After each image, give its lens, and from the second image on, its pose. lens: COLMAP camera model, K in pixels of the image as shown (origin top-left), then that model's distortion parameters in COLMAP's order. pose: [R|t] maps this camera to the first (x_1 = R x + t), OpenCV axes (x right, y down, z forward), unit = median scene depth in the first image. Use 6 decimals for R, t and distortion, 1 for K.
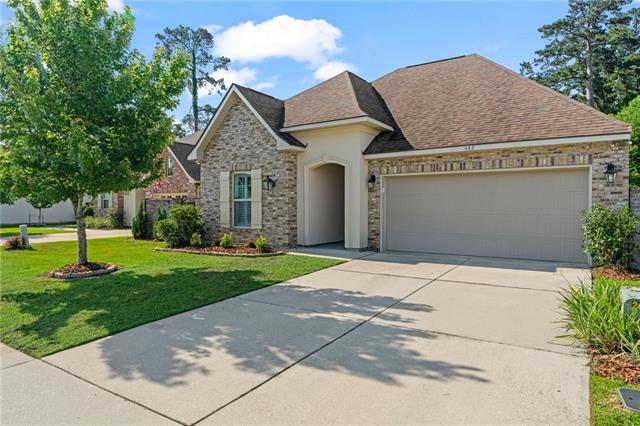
lens RADIAL K [[389.7, 0, 320.3], [0, 389.7, 211.7], [0, 0, 1]] dist [-0.003367, -0.000555]
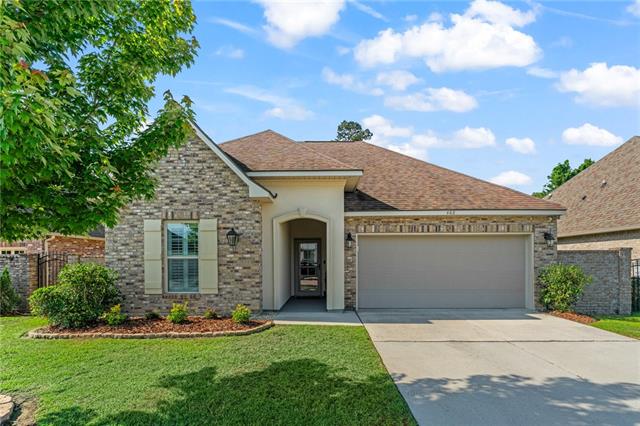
lens RADIAL K [[294.5, 0, 317.5], [0, 294.5, 262.8], [0, 0, 1]] dist [-0.006804, 0.000911]
pose [[0.848126, -0.002041, 0.529791, -0.326861], [0.009326, 0.999895, -0.011078, -0.011845], [-0.529713, 0.014336, 0.848056, 0.414337]]
